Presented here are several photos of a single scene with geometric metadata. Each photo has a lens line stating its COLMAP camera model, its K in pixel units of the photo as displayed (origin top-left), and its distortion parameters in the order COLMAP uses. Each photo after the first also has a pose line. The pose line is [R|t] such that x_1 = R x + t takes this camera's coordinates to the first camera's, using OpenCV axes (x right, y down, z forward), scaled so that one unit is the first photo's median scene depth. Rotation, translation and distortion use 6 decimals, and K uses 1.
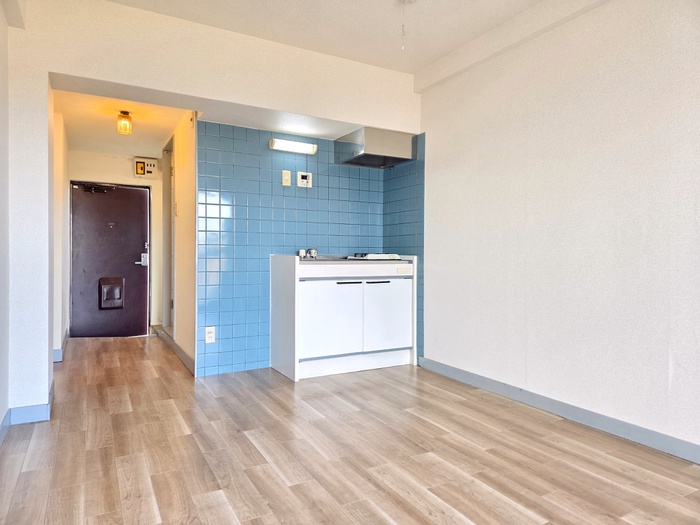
lens RADIAL K [[465.5, 0, 350.0], [0, 465.5, 262.5], [0, 0, 1]] dist [0.017402, -0.001500]
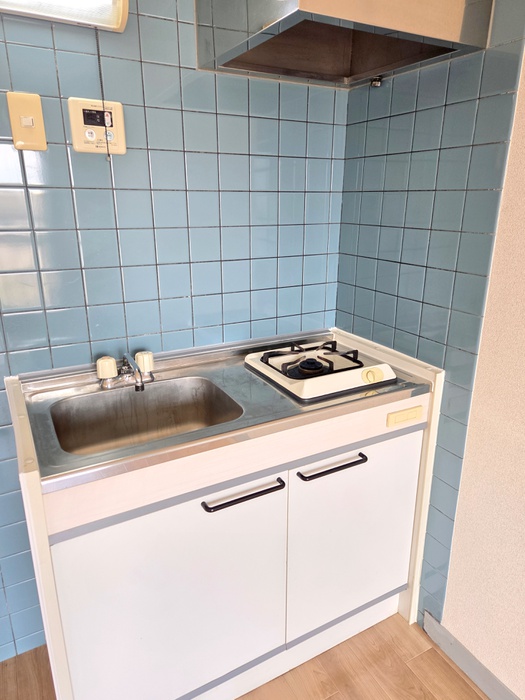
lens RADIAL K [[465.5, 0, 262.5], [0, 465.5, 350.0], [0, 0, 1]] dist [0.017402, -0.001500]
pose [[0.999790, 0.001954, -0.020420, 0.016574], [0.004066, 0.956820, 0.290651, -0.126107], [0.020106, -0.290673, 0.956611, 0.665481]]
